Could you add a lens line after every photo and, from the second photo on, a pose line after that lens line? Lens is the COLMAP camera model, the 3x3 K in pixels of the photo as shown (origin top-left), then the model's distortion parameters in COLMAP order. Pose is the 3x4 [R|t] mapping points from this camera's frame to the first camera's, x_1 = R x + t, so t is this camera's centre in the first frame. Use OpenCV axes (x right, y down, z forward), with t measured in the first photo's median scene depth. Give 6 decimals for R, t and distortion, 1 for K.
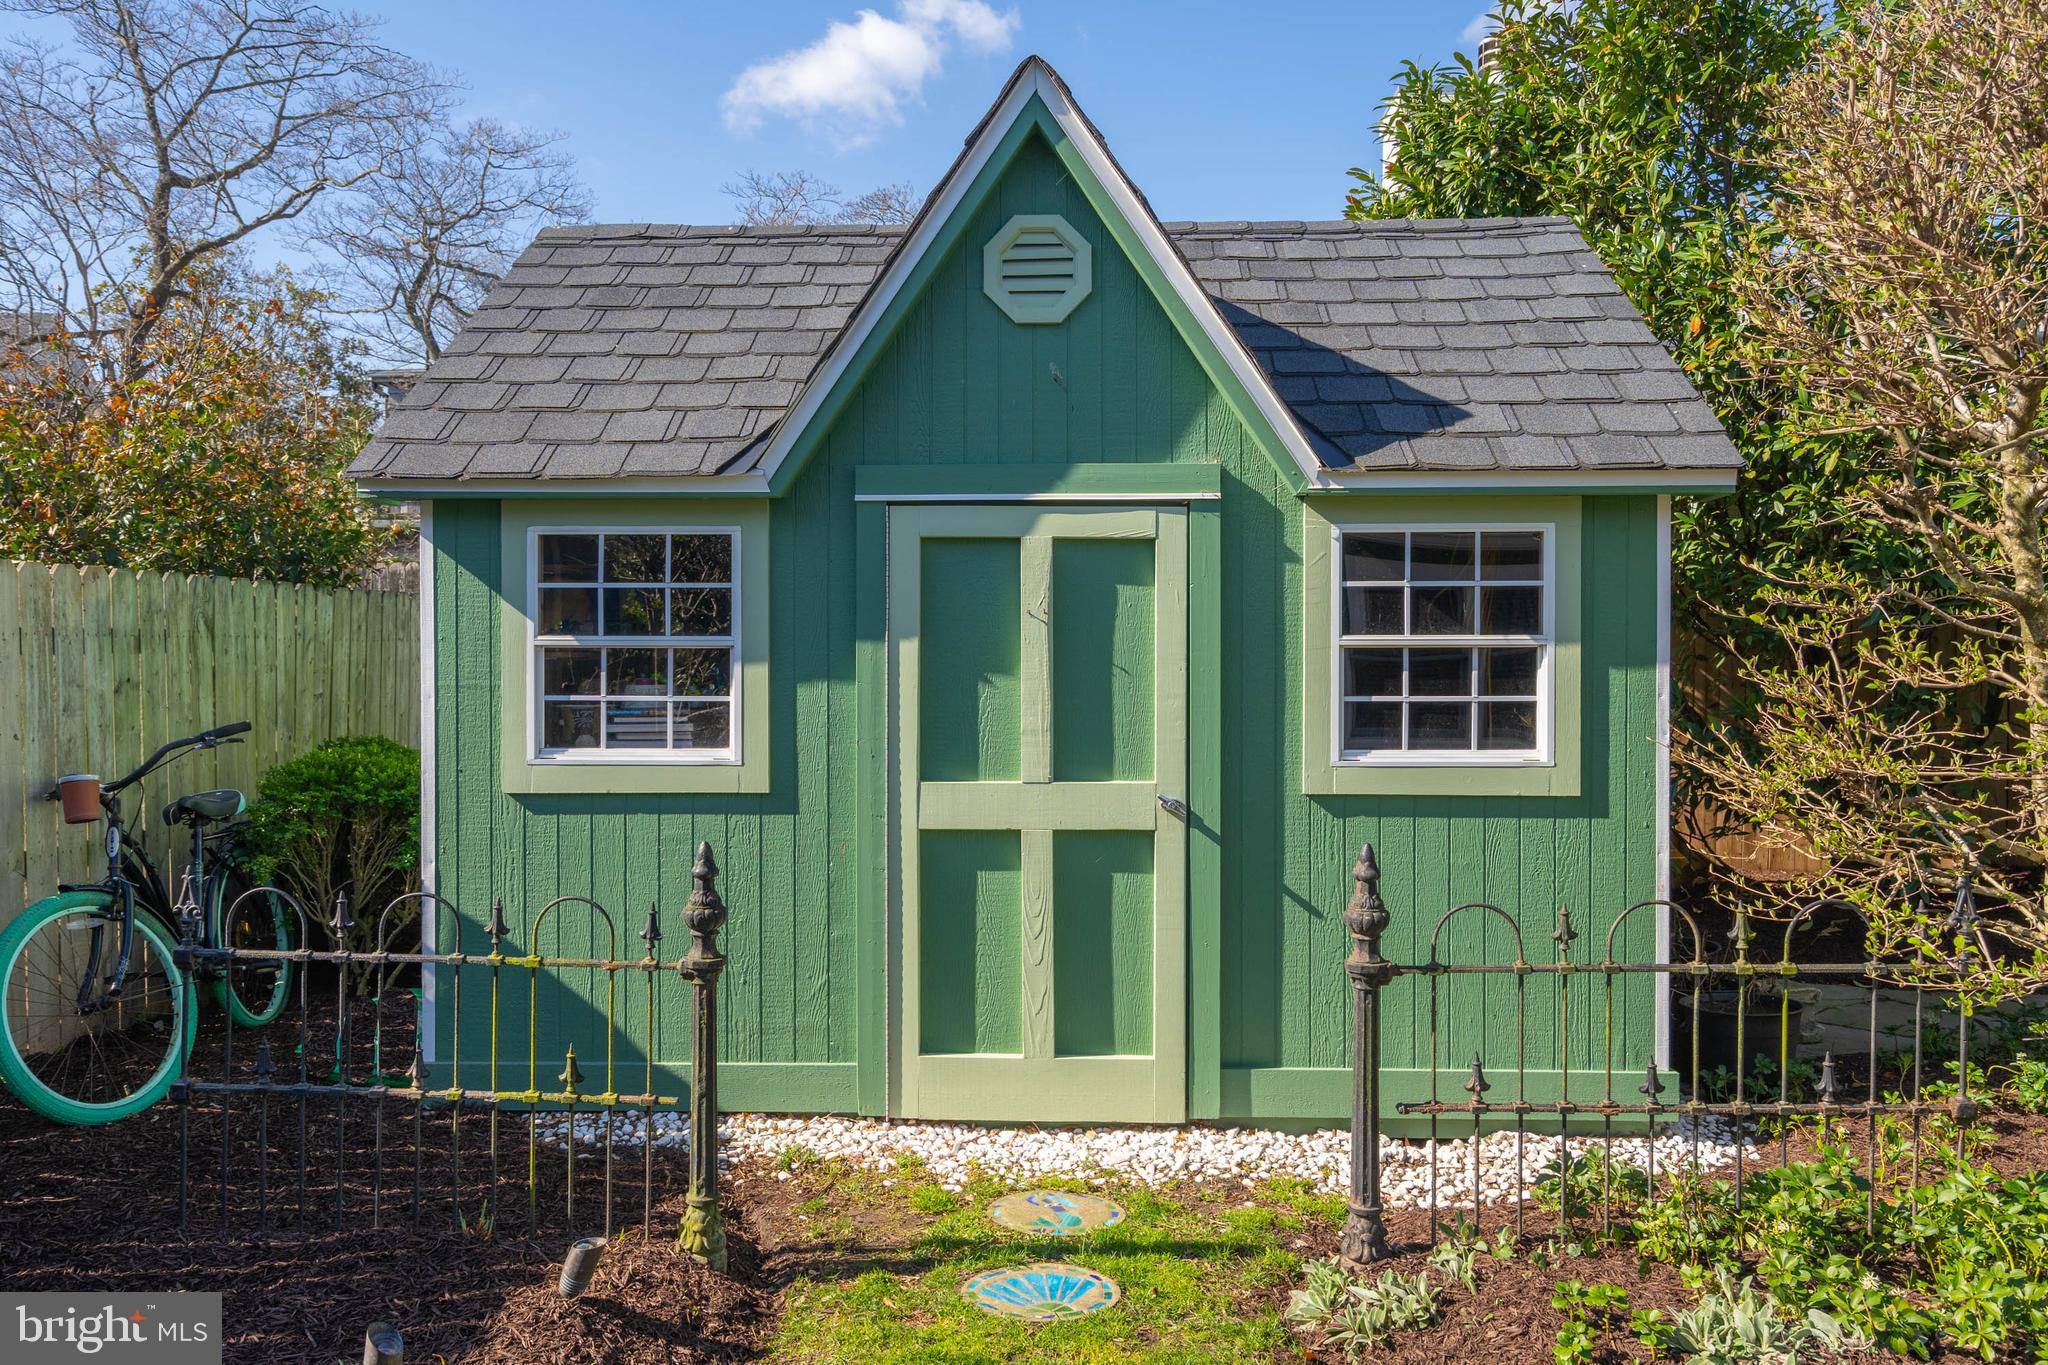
lens RADIAL K [[1575.5, 0, 1024.0], [0, 1575.5, 682.5], [0, 0, 1]] dist [-0.014884, -0.006643]
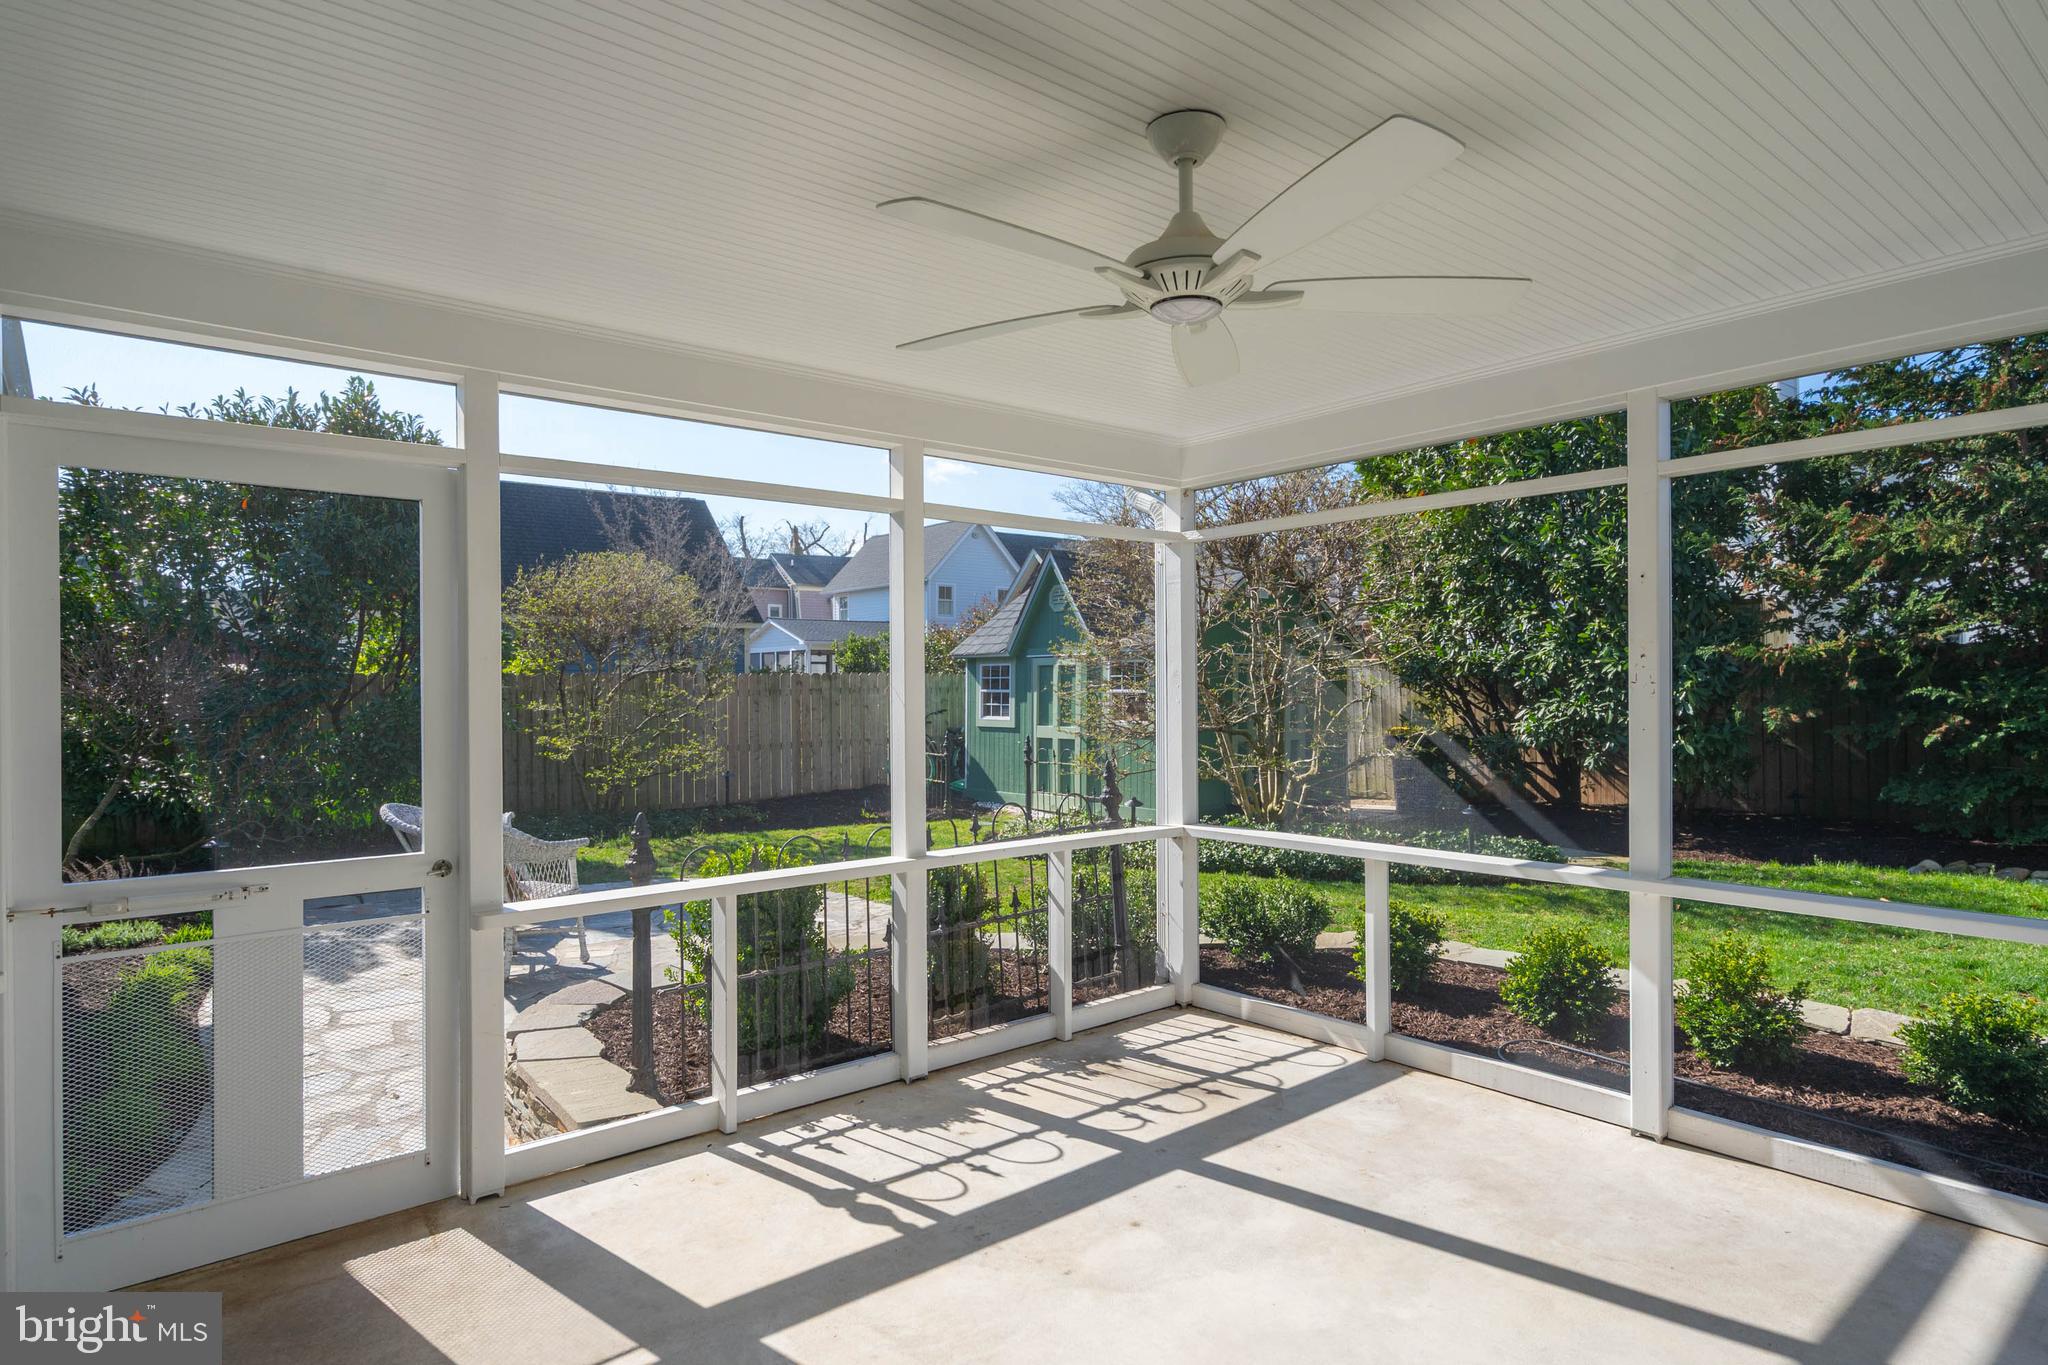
lens RADIAL K [[1135.8, 0, 1024.0], [0, 1135.8, 682.5], [0, 0, 1]] dist [0.002858, 0.000876]
pose [[0.655180, -0.004289, -0.755460, 2.128812], [-0.013474, 0.999758, -0.017361, 0.002814], [0.755352, 0.021554, 0.654964, -0.950284]]
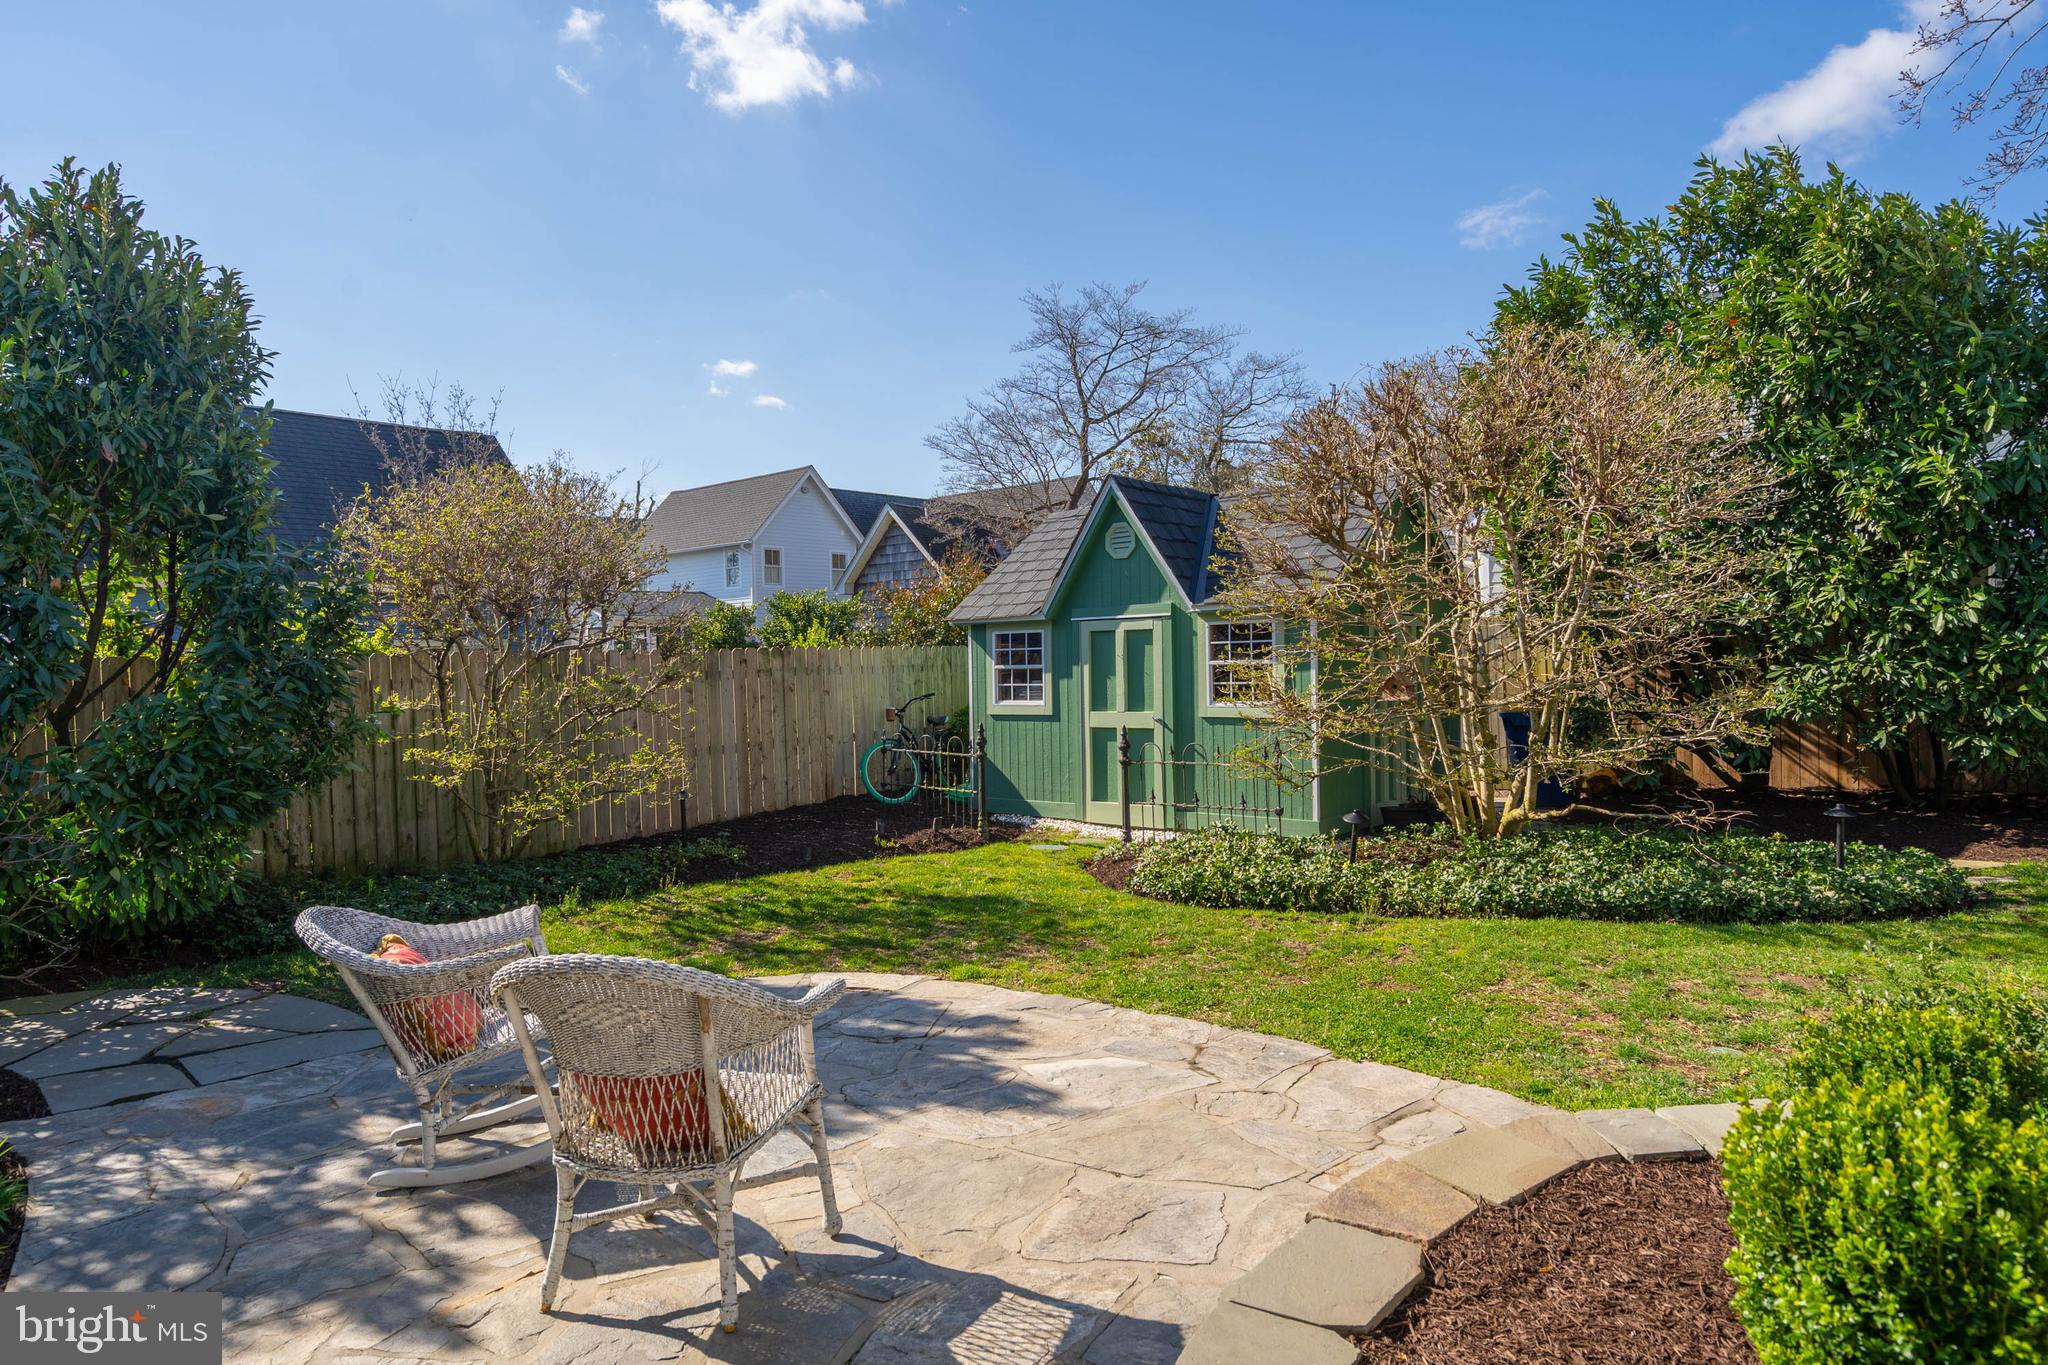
lens RADIAL K [[1216.1, 0, 1024.0], [0, 1216.1, 682.5], [0, 0, 1]] dist [0.006826, 0.003806]
pose [[0.783289, -0.007856, -0.621608, 1.299092], [0.010378, 0.999946, 0.000440, 0.004573], [0.621571, -0.006795, 0.783329, -0.925836]]
